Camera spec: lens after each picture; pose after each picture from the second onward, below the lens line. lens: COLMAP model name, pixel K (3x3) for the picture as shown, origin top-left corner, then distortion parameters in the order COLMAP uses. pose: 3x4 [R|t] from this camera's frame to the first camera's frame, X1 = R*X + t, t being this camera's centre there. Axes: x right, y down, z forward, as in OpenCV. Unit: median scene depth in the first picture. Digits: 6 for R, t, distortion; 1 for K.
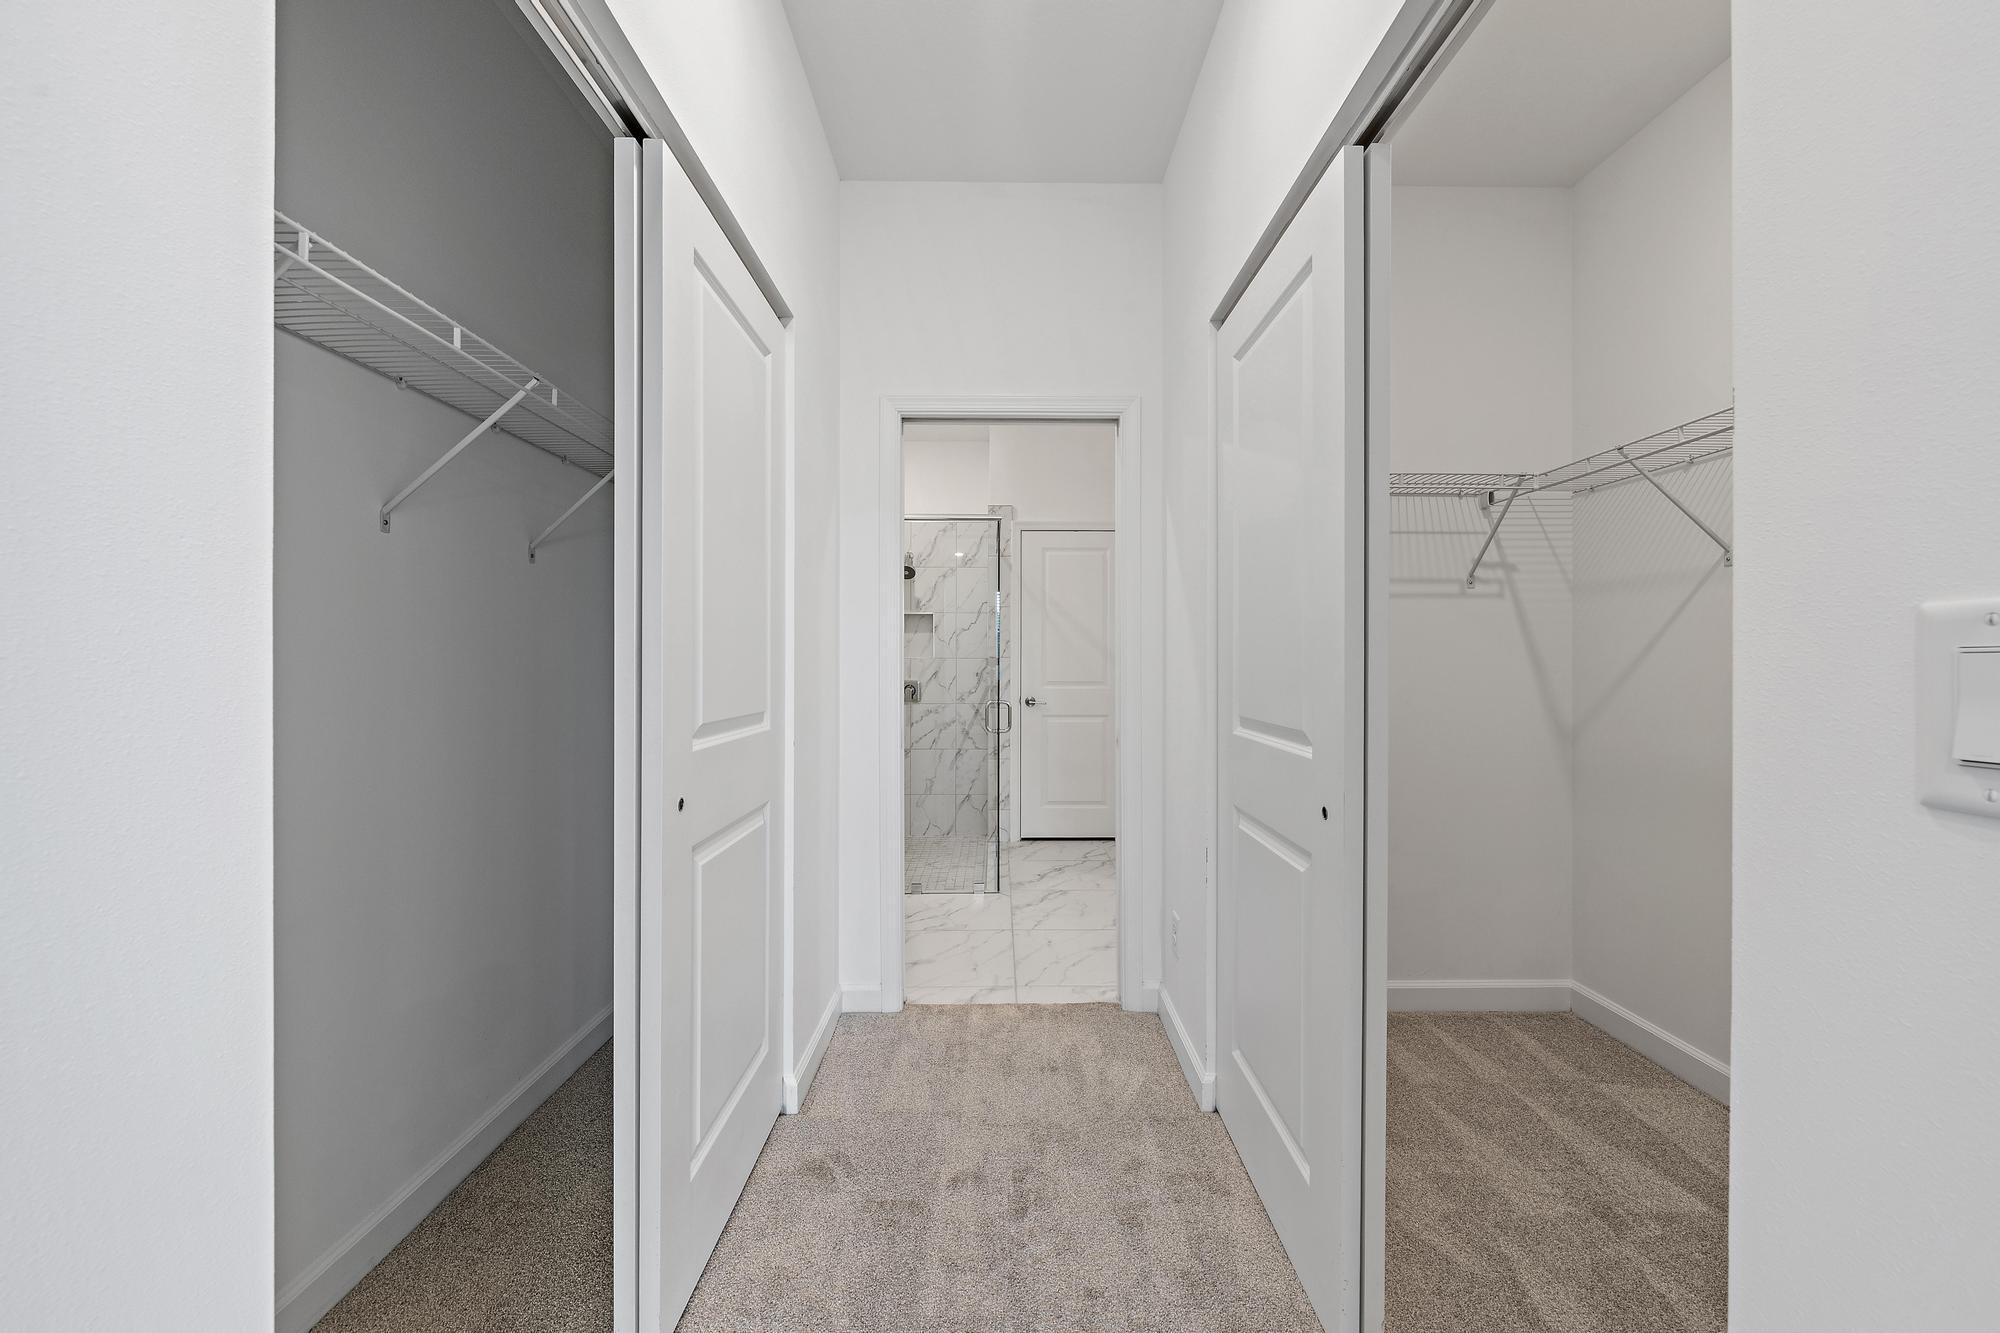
lens RADIAL K [[786.3, 0, 1005.5], [0, 786.3, 662.9], [0, 0, 1]] dist [-0.002589, -0.000386]
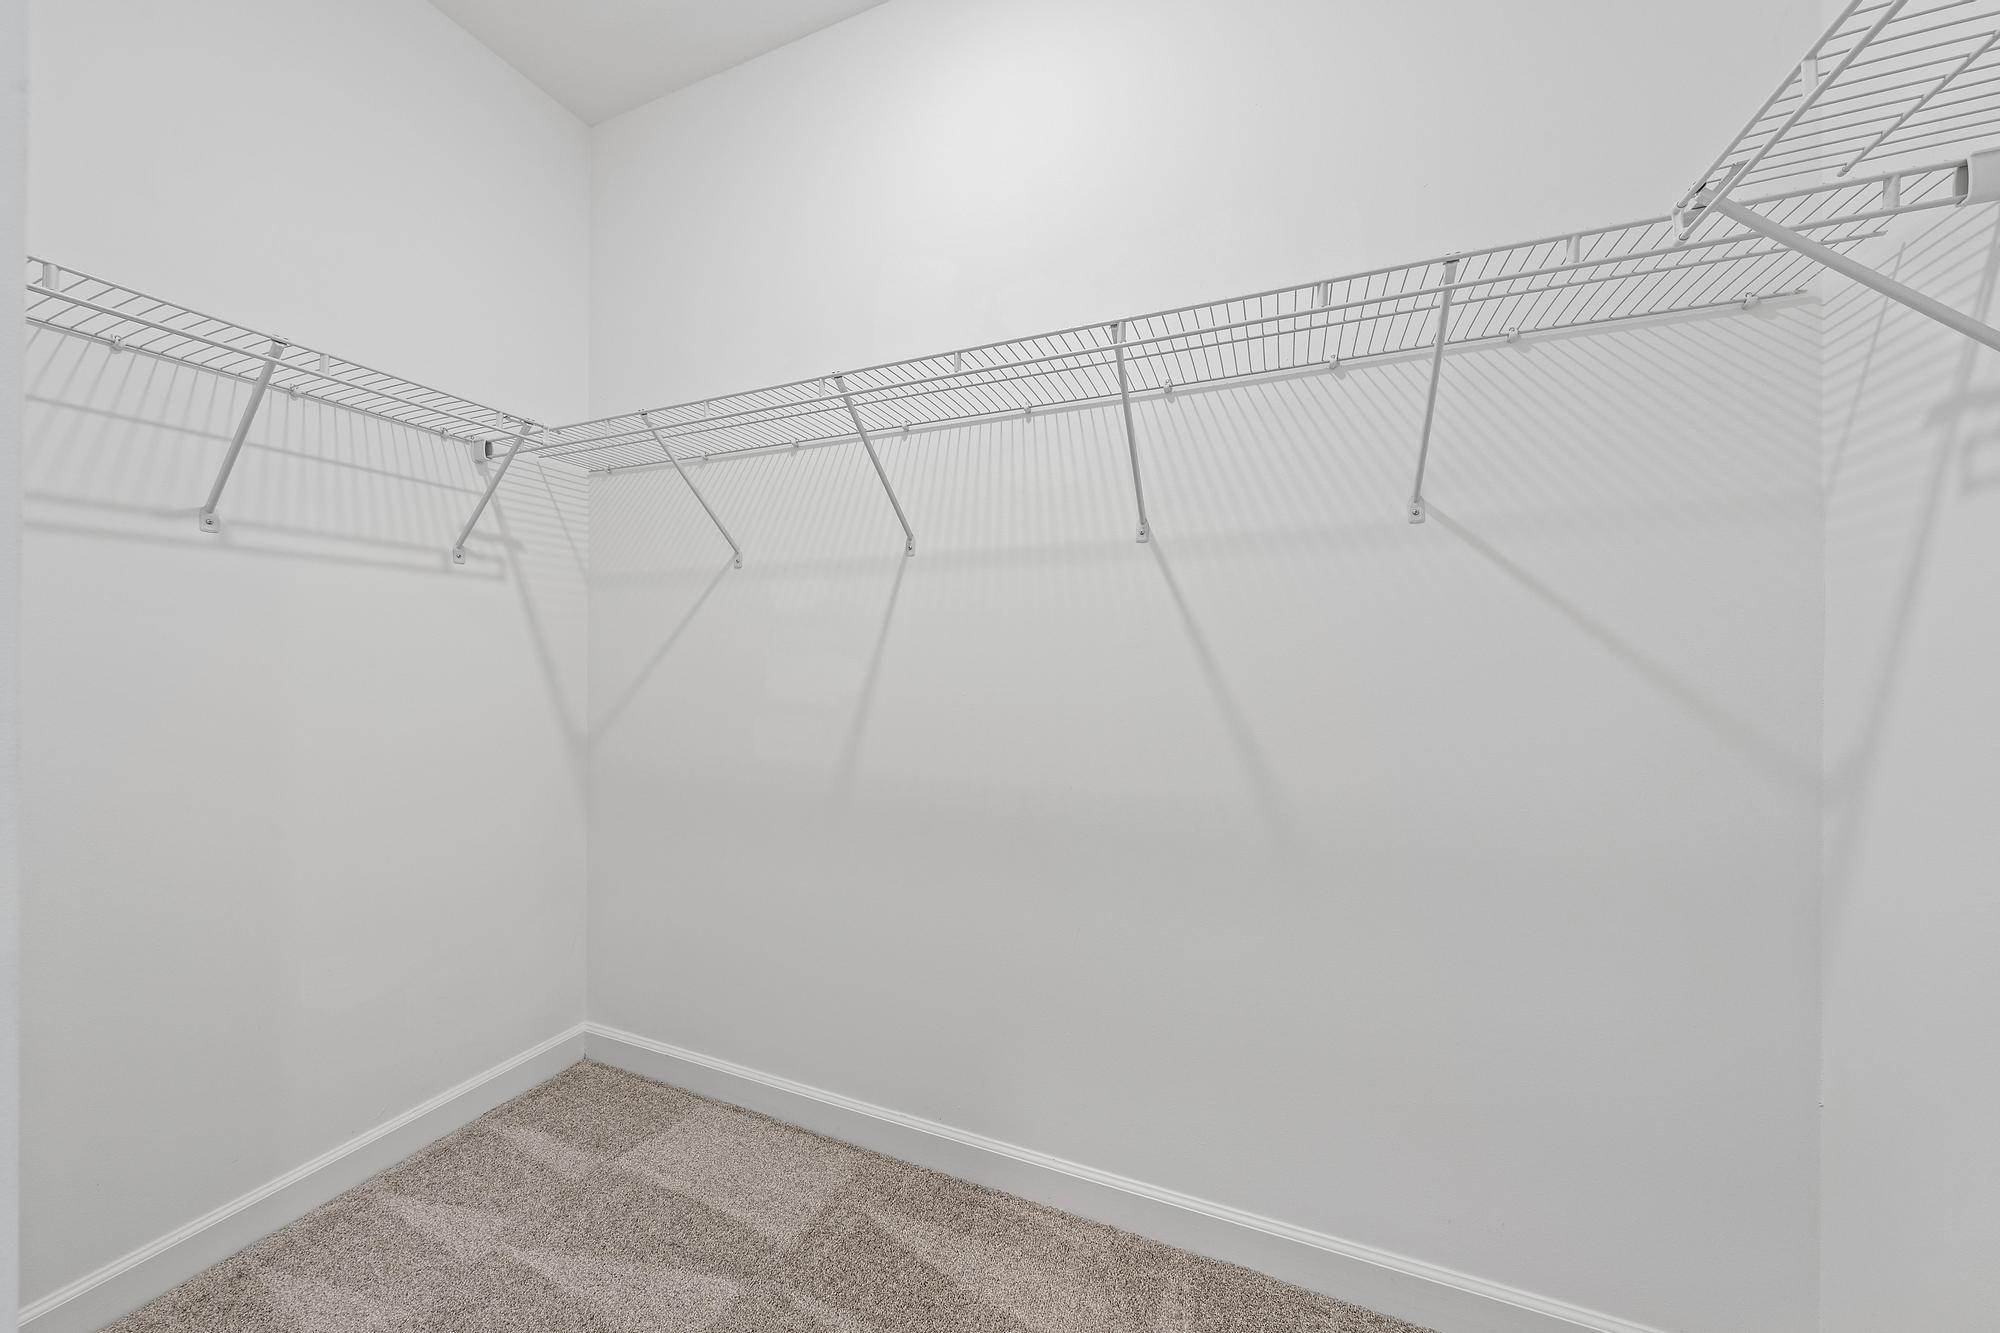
lens RADIAL K [[686.5, 0, 1005.3], [0, 686.5, 667.5], [0, 0, 1]] dist [0.006990, -0.000120]
pose [[0.382988, 0.002863, 0.923749, 0.188715], [-0.000627, 0.999996, -0.002839, 0.005405], [-0.923753, 0.000508, 0.382988, 0.272735]]
